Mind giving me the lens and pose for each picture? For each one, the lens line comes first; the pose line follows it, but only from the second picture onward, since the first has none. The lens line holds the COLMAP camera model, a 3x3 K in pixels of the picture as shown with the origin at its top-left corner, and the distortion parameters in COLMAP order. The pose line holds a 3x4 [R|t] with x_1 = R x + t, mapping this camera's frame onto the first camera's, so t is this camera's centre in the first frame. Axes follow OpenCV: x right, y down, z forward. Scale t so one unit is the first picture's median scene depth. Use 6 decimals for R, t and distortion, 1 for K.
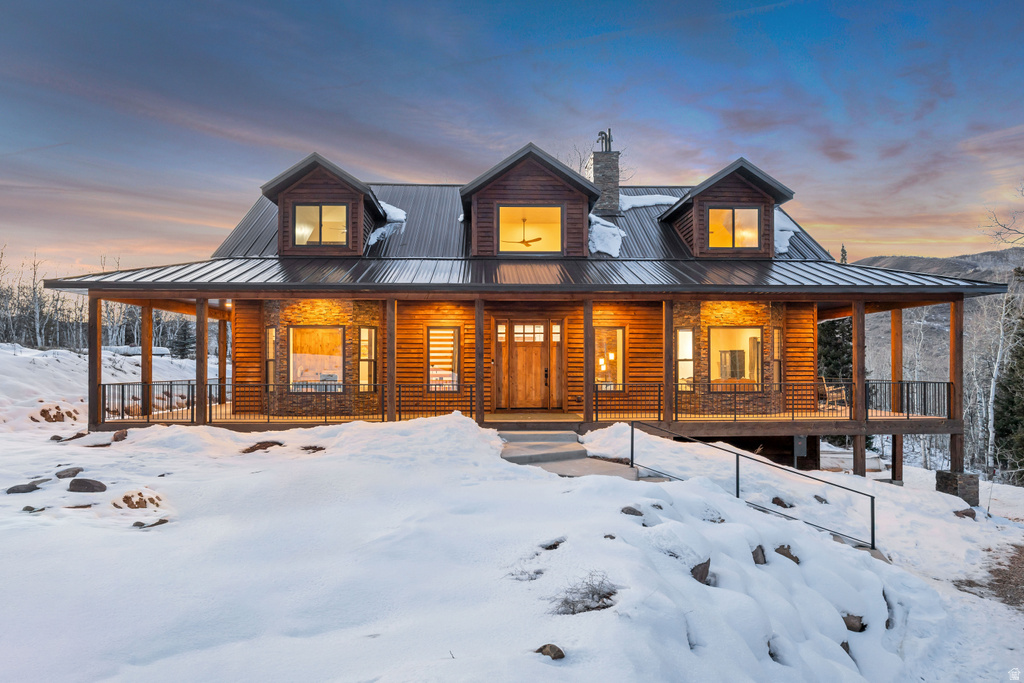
lens RADIAL K [[685.9, 0, 505.9], [0, 685.9, 364.9], [0, 0, 1]] dist [-0.000693, 0.001053]
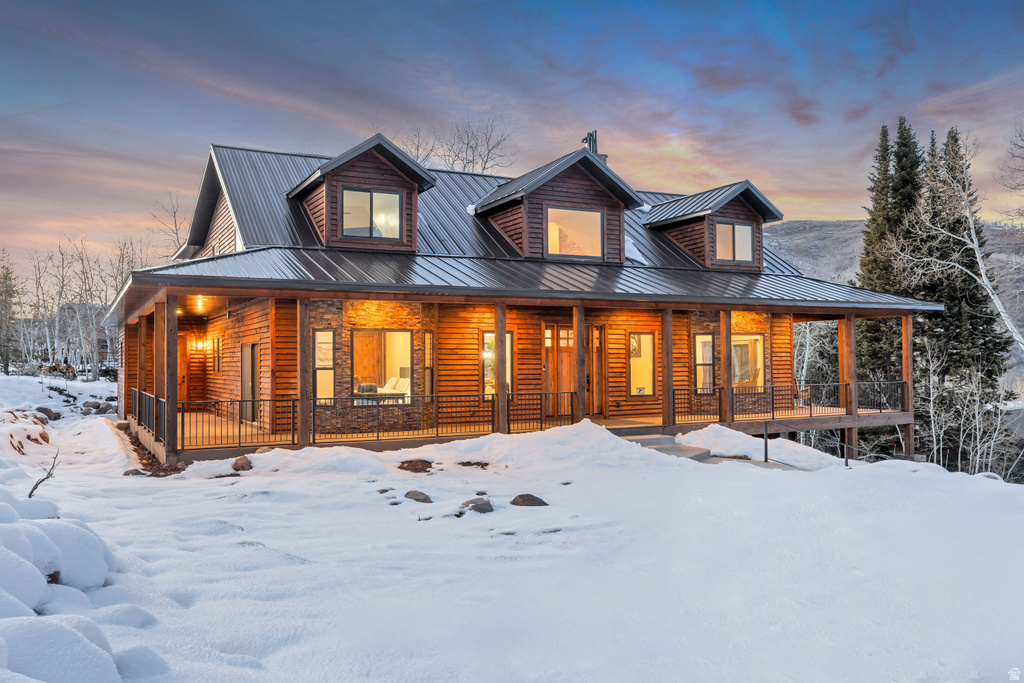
lens RADIAL K [[834.3, 0, 511.5], [0, 834.3, 339.9], [0, 0, 1]] dist [-0.008491, -0.004976]
pose [[0.904943, 0.004056, 0.425513, -0.555765], [0.013030, 0.999222, -0.037234, -0.001116], [-0.425333, 0.039239, 0.904186, -0.036226]]
